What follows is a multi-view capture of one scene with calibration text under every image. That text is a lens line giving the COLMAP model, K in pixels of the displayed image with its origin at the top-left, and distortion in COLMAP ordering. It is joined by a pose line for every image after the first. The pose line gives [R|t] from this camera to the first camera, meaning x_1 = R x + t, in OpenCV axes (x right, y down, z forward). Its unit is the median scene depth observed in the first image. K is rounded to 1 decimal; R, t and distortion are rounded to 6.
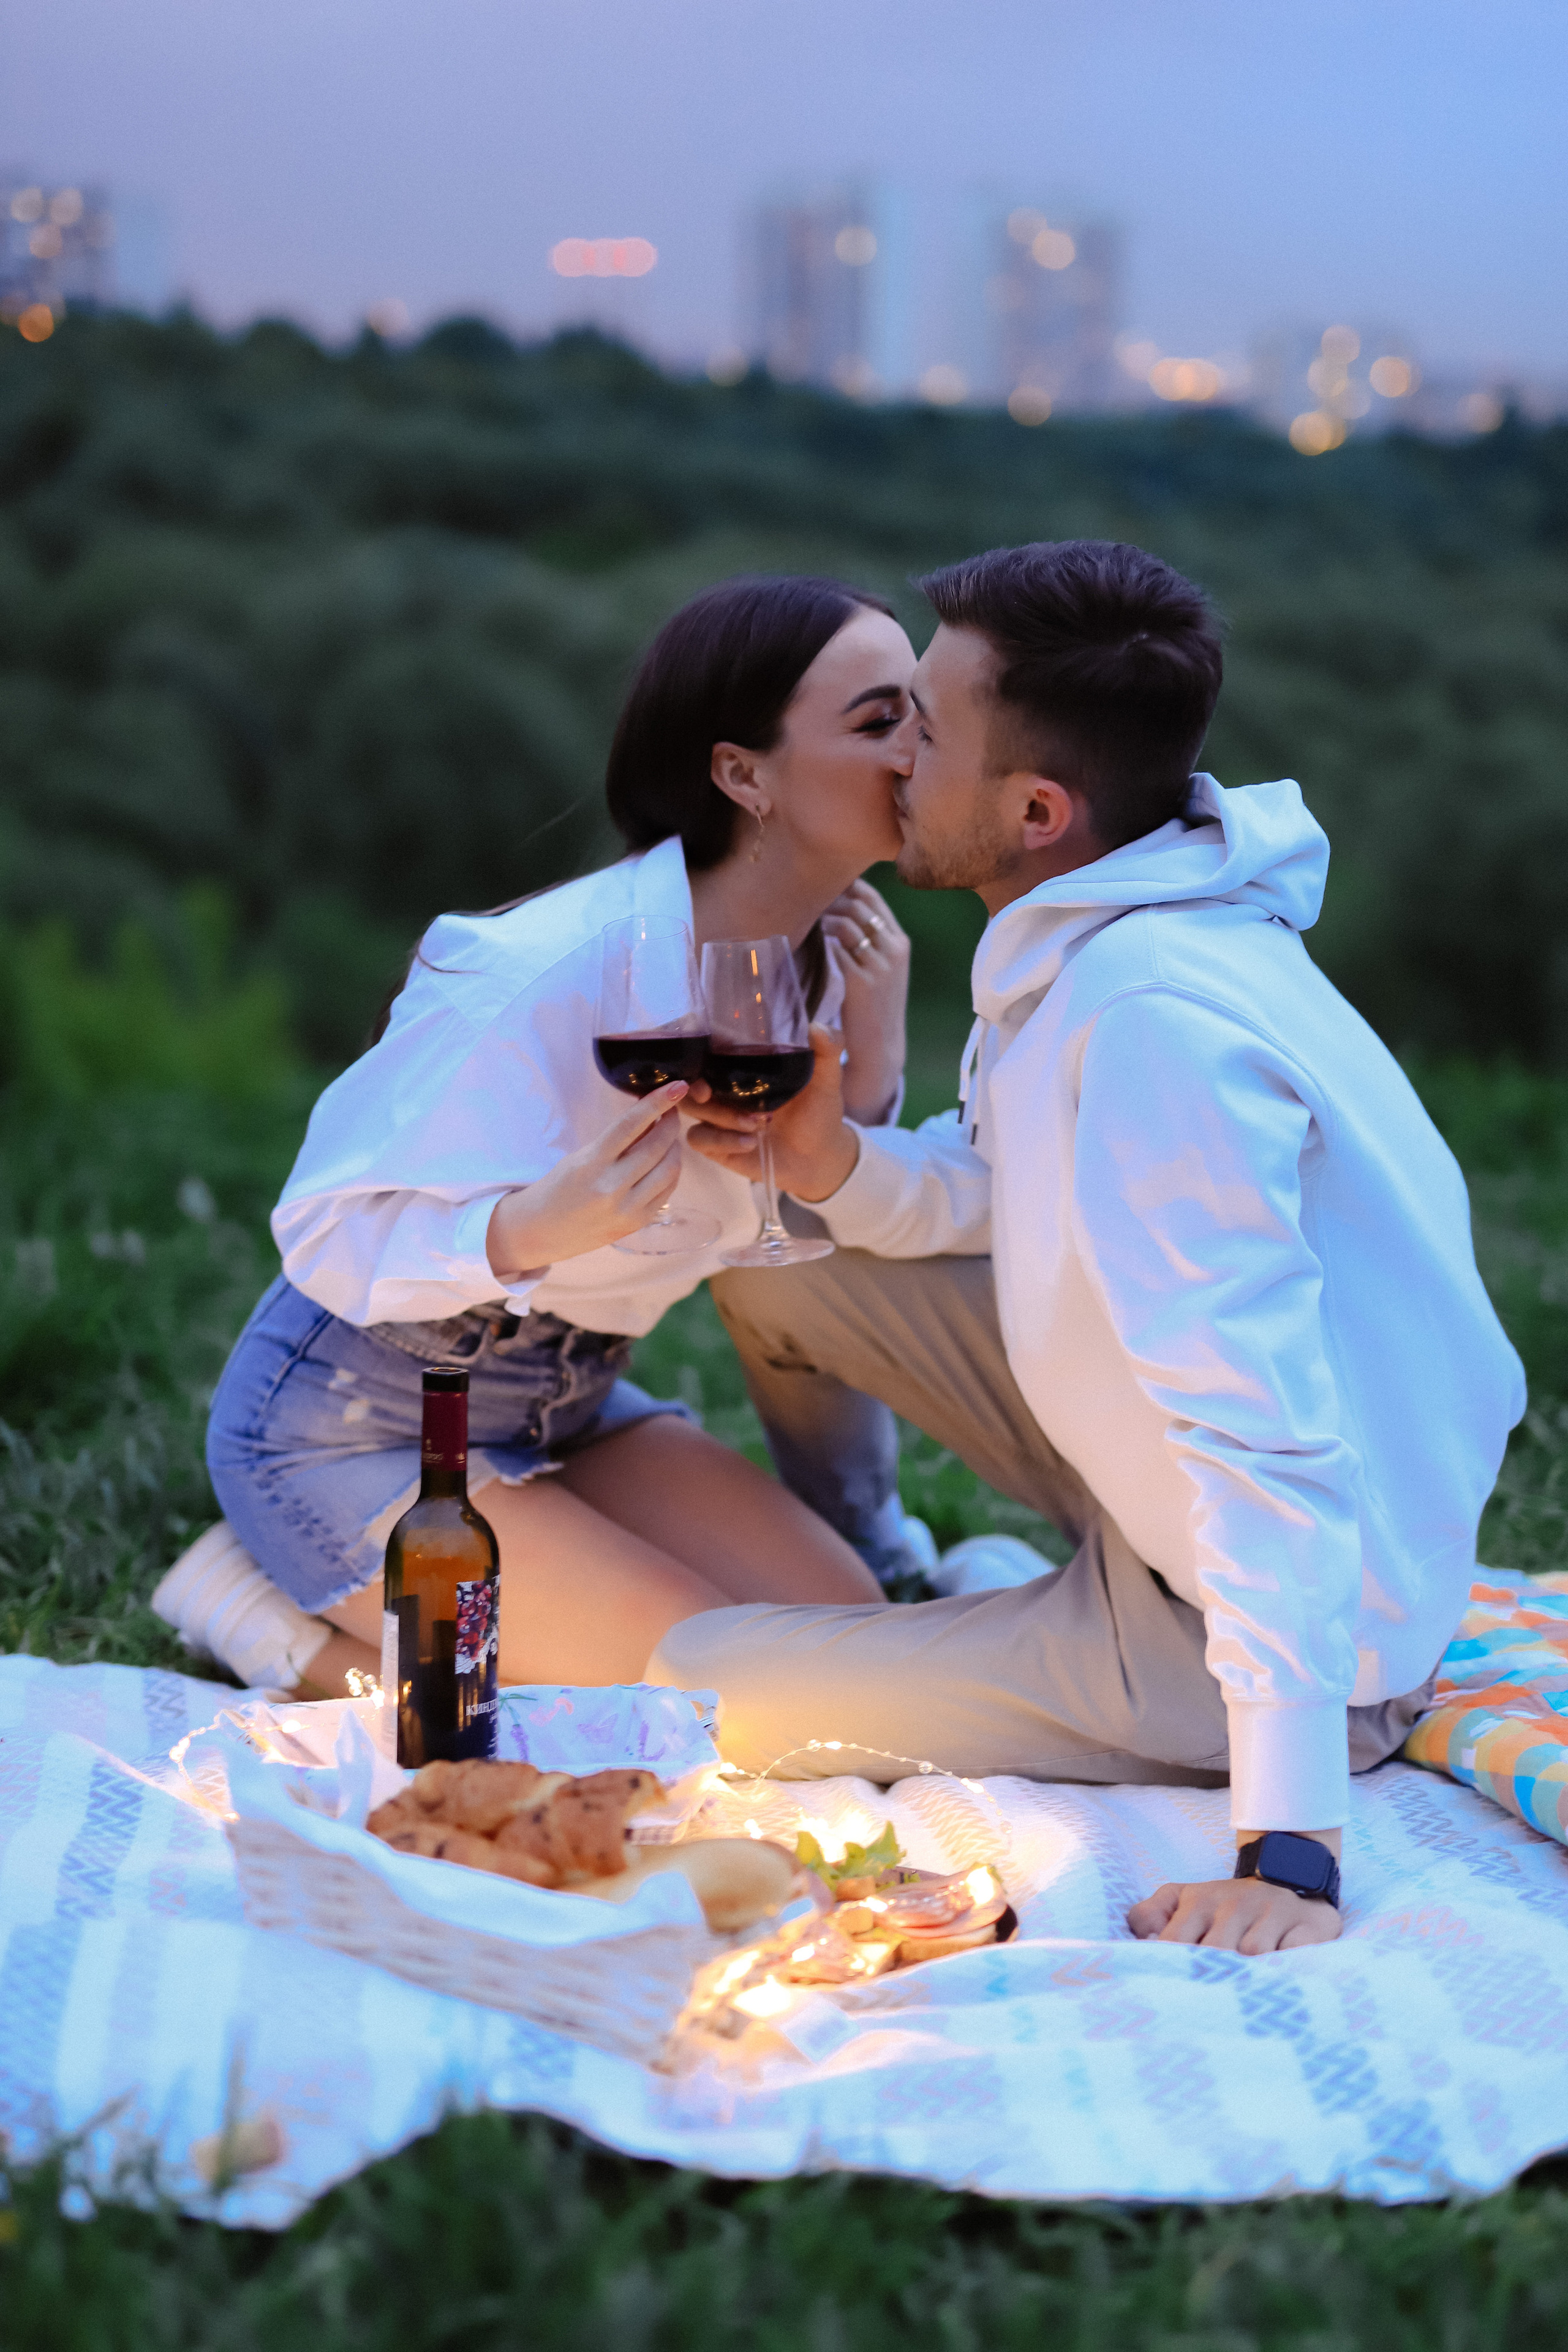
lens RADIAL K [[3365.3, 0, 746.0], [0, 3365.3, 1194.1], [0, 0, 1]] dist [0.012338, 0.000000]
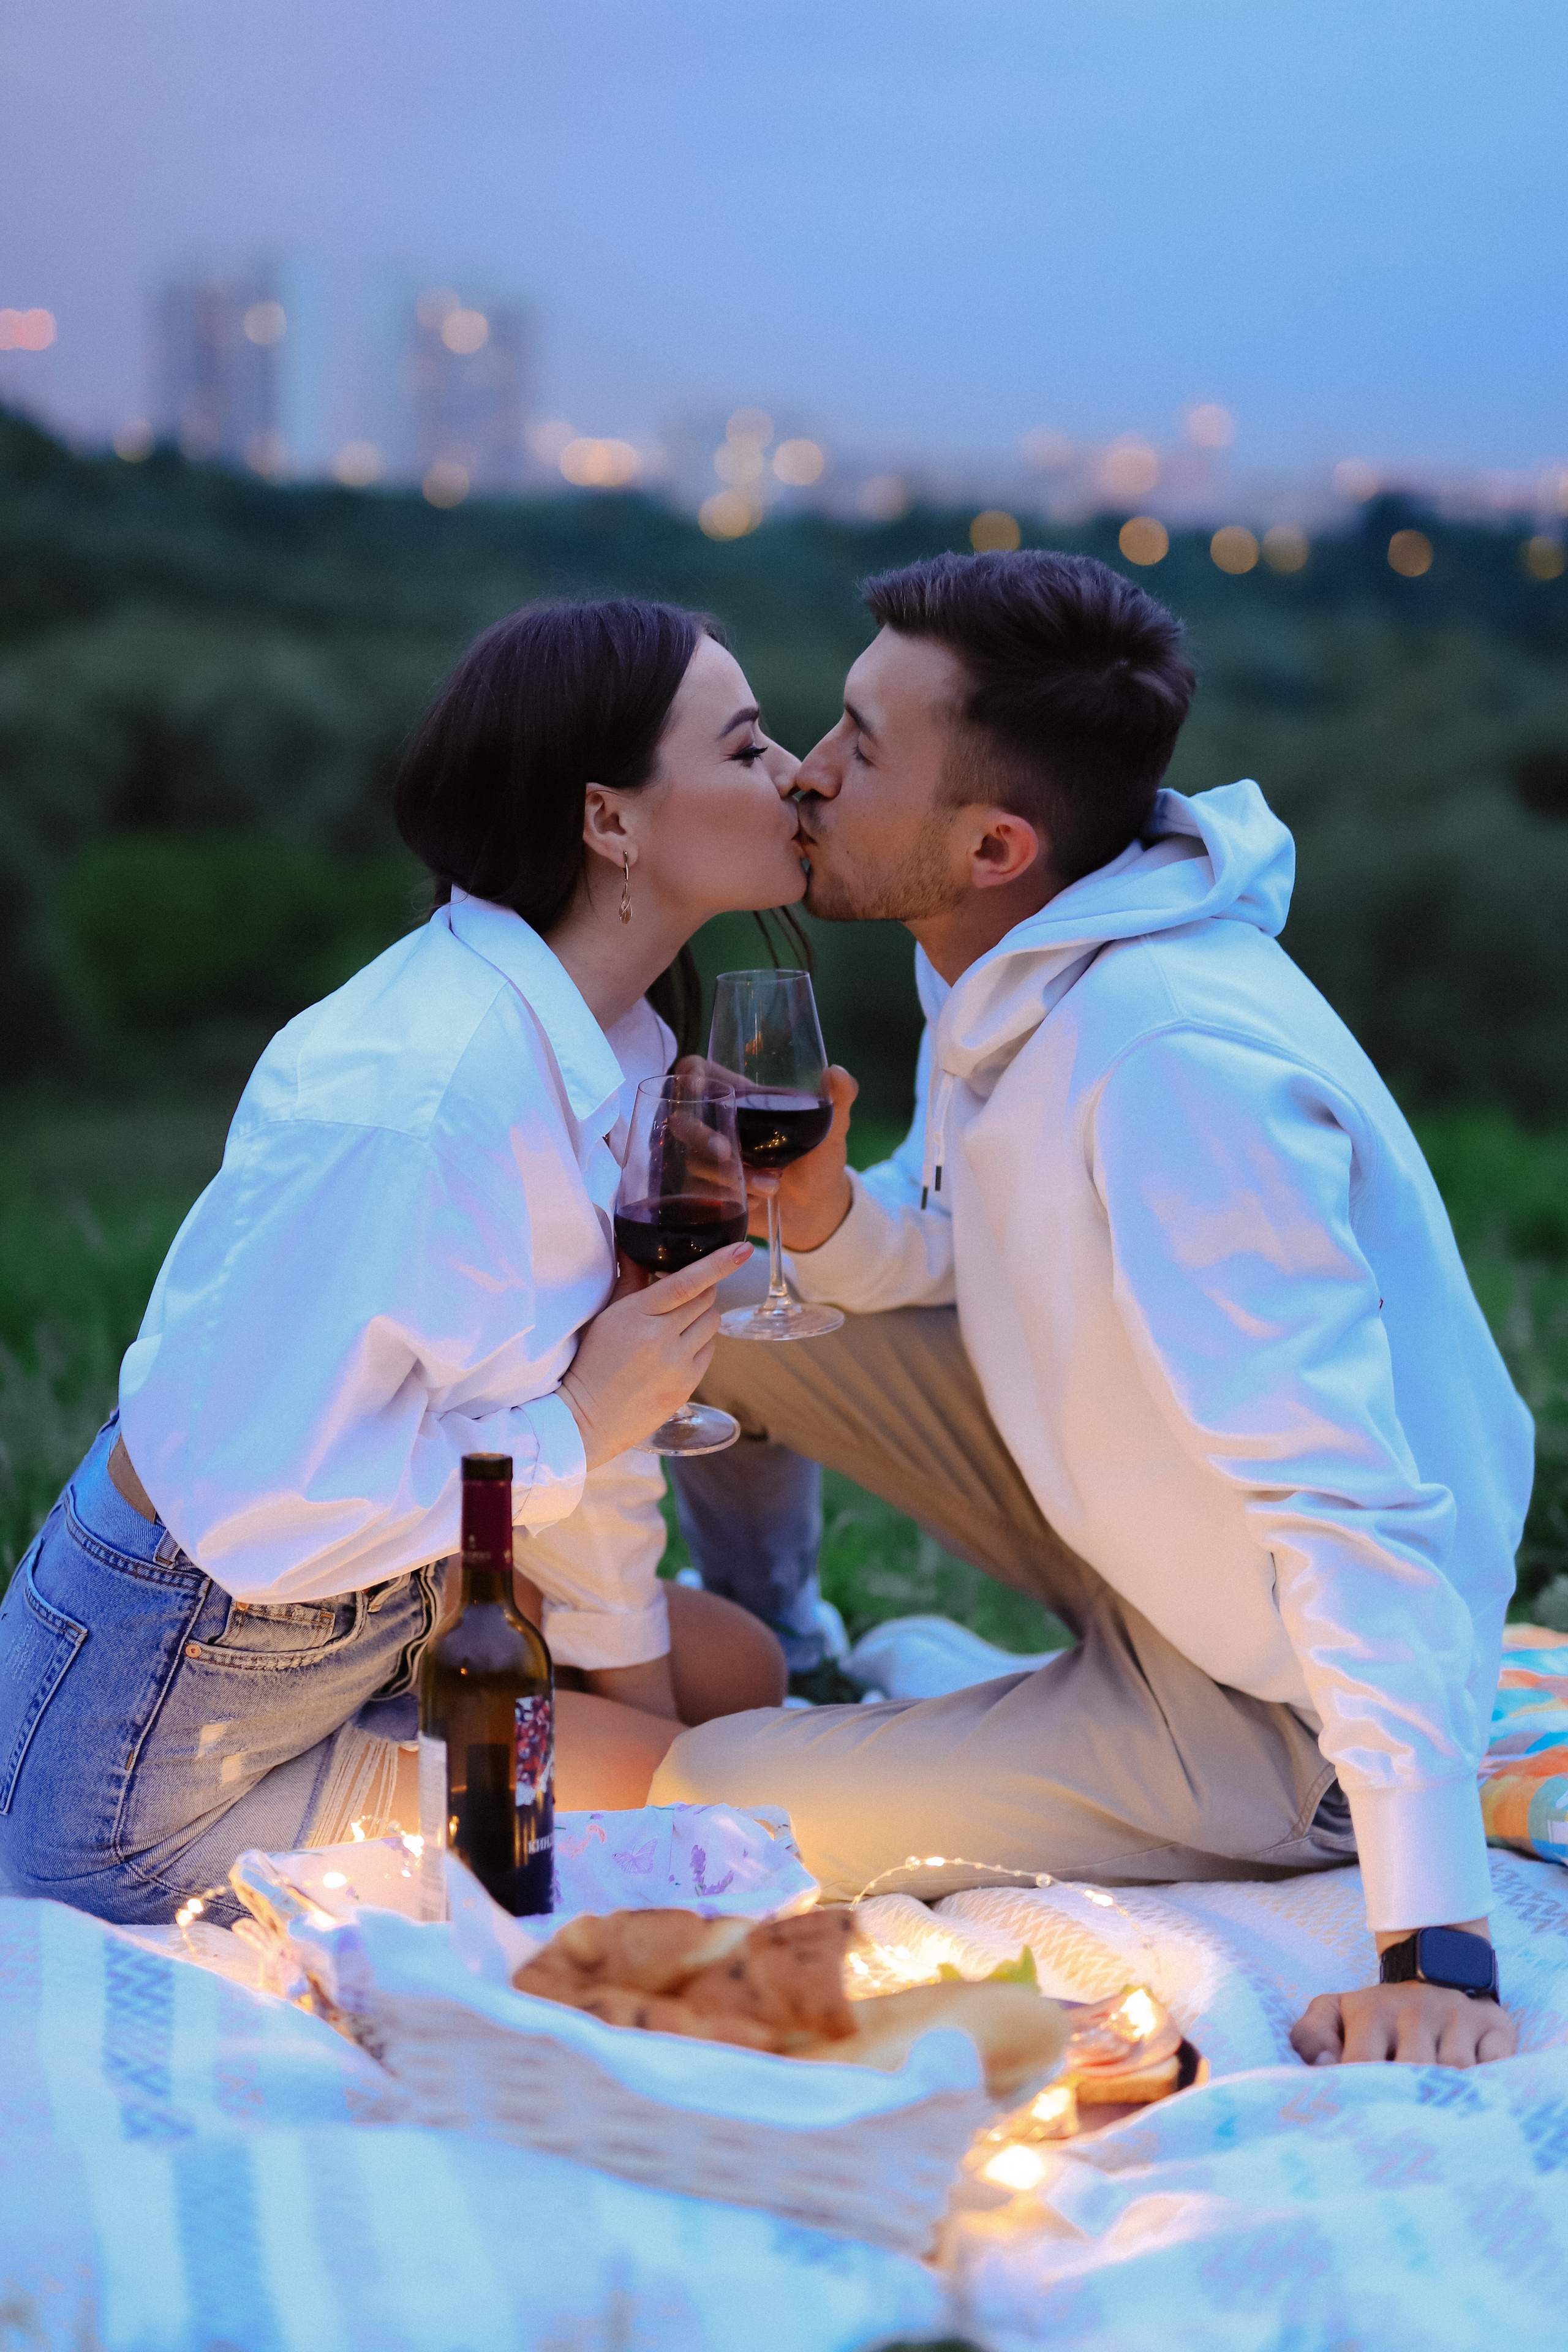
lens RADIAL K [[3365.3, 0, 787.9], [0, 3365.3, 1122.3], [0, 0, 1]] dist [0.012338, 0.000000]
pose [[0.983247, -0.021607, 0.180992, -0.165190], [0.029426, 0.998741, -0.040626, 0.003269], [-0.179886, 0.045272, 0.982645, 0.119043]]
